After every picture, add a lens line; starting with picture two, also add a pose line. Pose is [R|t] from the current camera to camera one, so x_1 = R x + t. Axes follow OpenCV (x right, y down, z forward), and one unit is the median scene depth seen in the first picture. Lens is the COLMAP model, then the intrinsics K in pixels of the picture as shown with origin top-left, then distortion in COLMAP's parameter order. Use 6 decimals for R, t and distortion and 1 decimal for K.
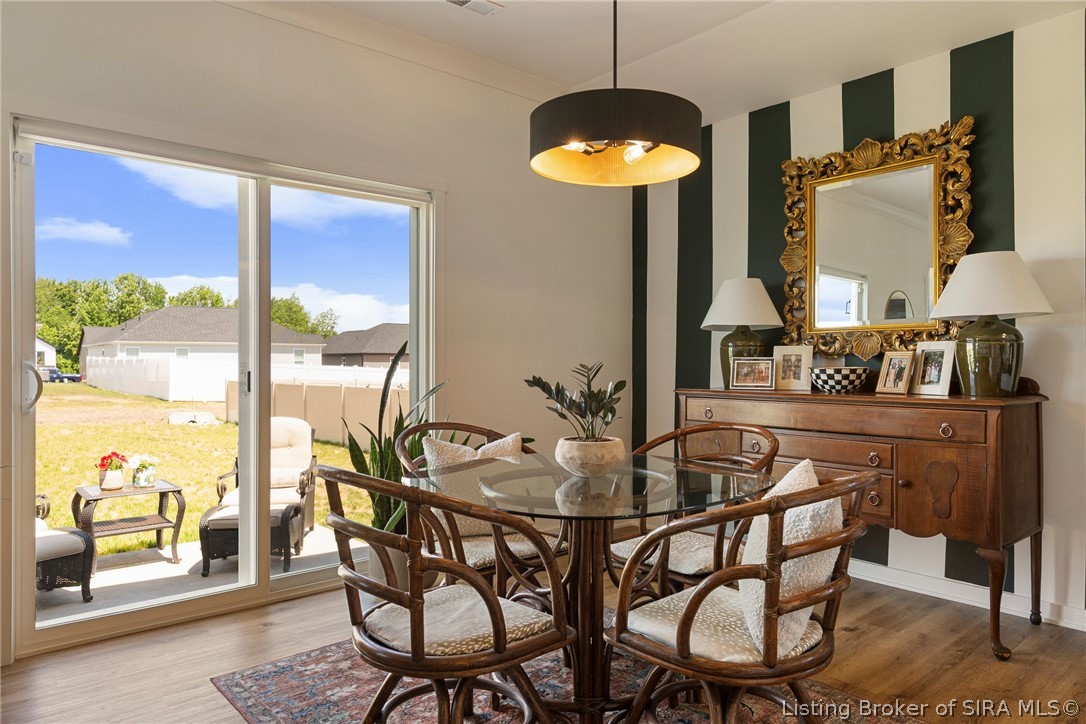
lens RADIAL K [[700.5, 0, 539.7], [0, 700.5, 356.4], [0, 0, 1]] dist [-0.004229, 0.001190]
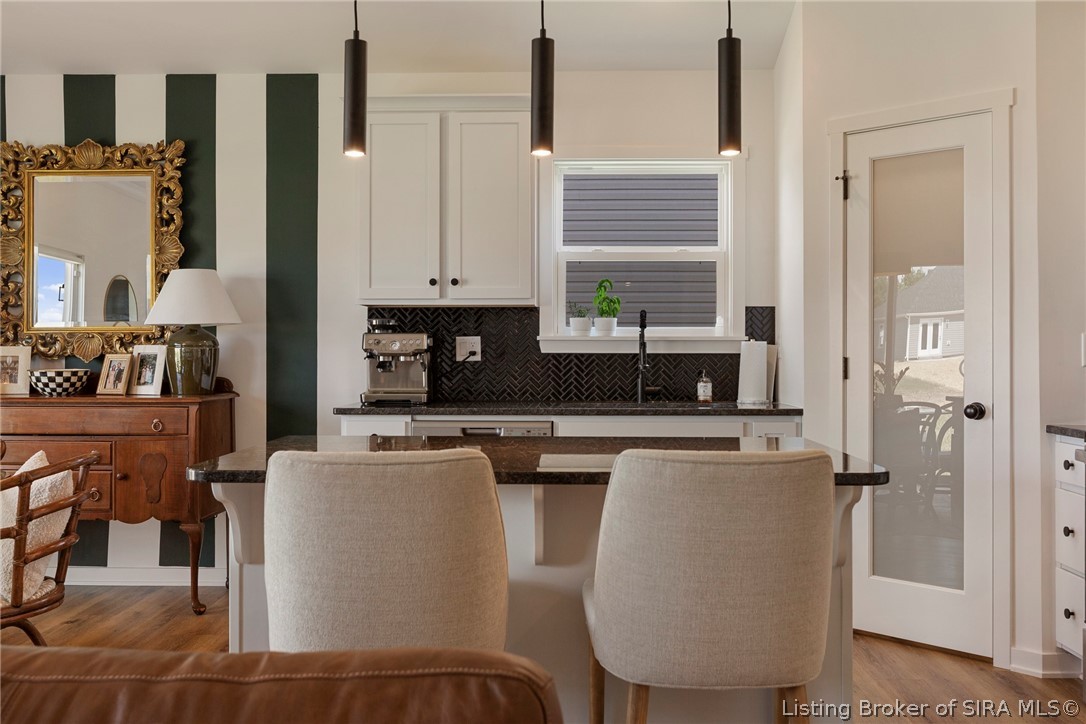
lens RADIAL K [[1082.0, 0, 542.9], [0, 1082.0, 353.2], [0, 0, 1]] dist [0.006745, 0.000000]
pose [[0.667327, -0.000564, 0.744765, -0.272743], [-0.007109, 0.999949, 0.007128, -0.024936], [-0.744731, -0.010051, 0.667289, -0.560360]]
